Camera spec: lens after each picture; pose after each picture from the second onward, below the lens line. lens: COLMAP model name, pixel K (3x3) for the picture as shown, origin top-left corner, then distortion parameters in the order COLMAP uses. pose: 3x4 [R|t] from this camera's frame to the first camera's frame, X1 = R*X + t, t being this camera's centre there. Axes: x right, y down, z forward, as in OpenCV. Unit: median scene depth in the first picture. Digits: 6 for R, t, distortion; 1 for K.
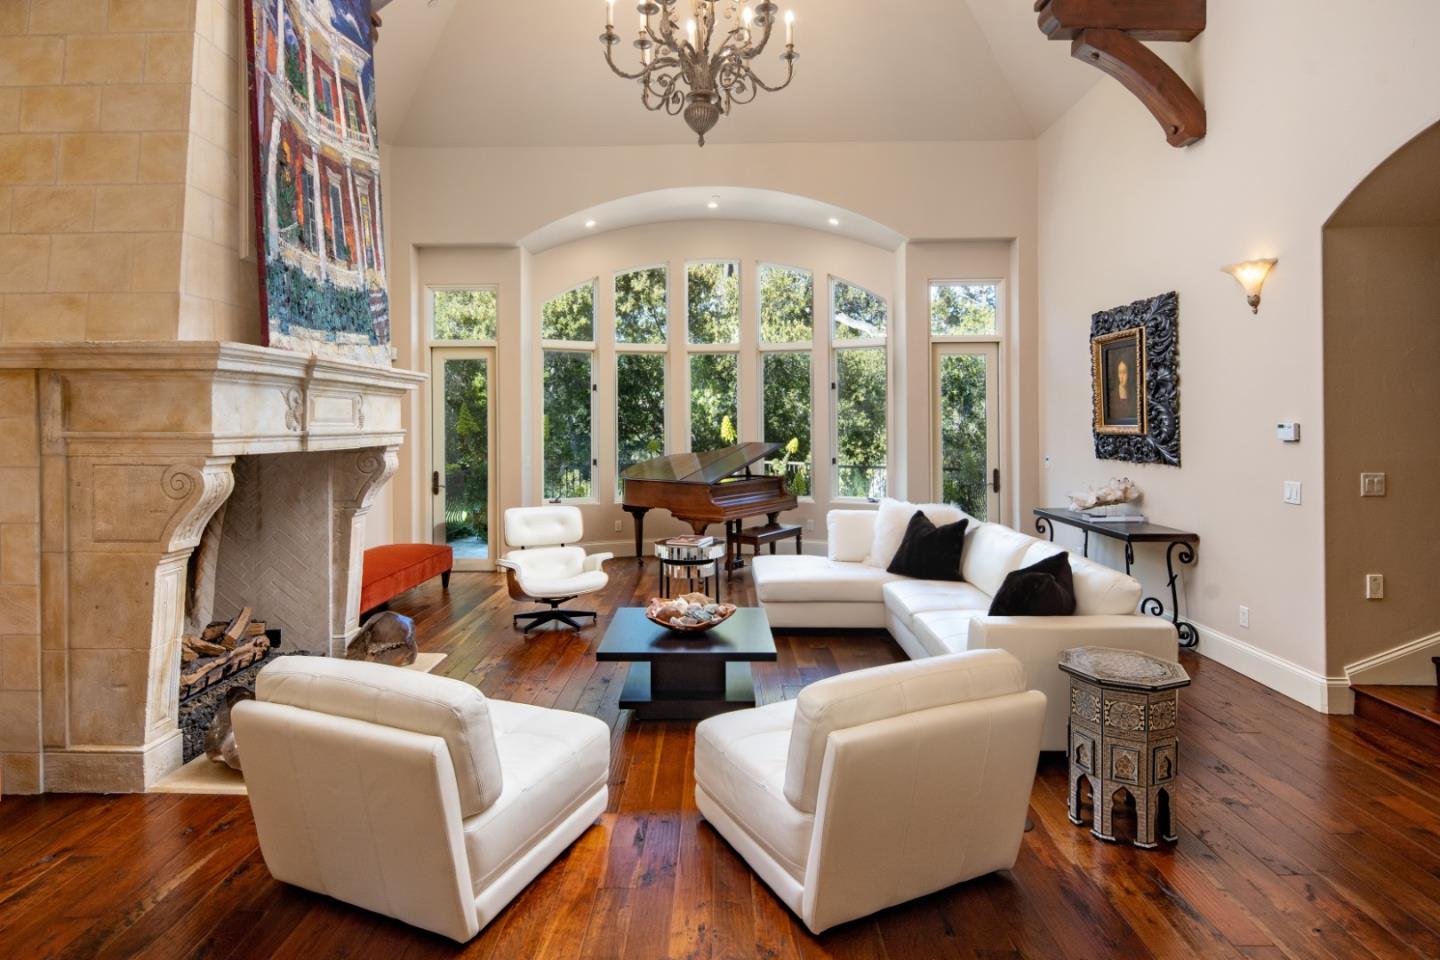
lens RADIAL K [[745.5, 0, 717.7], [0, 745.5, 431.3], [0, 0, 1]] dist [0.000324, 0.000087]
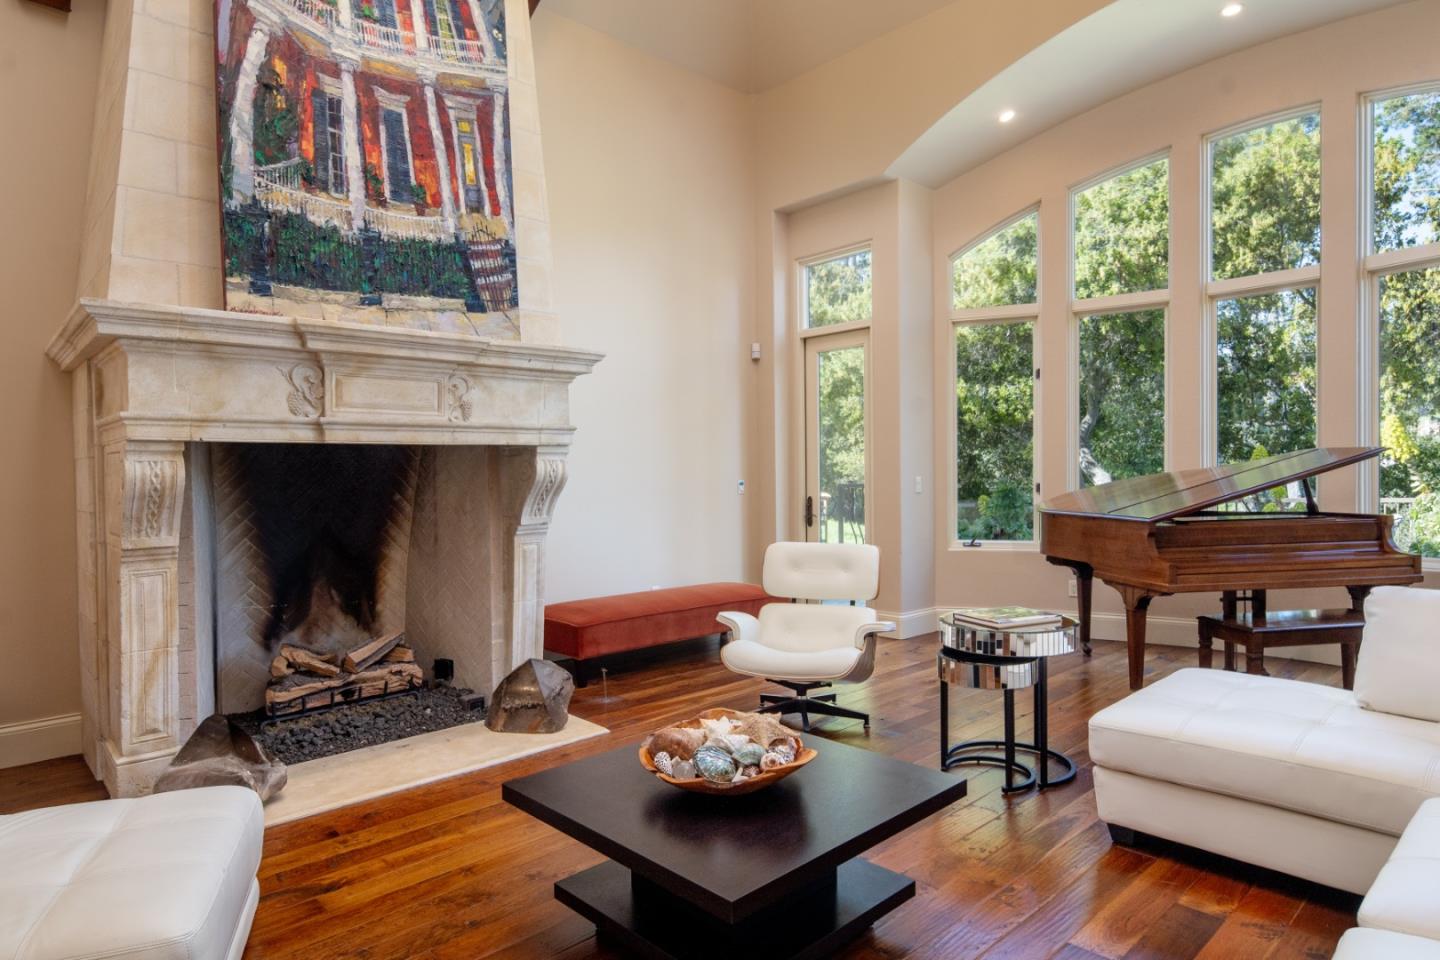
lens RADIAL K [[830.2, 0, 720.6], [0, 830.2, 498.3], [0, 0, 1]] dist [0.003764, -0.000268]
pose [[0.688790, 0.009382, -0.724901, 0.372128], [0.010648, 0.999677, 0.023056, 0.066162], [0.724883, -0.023600, 0.688468, 0.643768]]
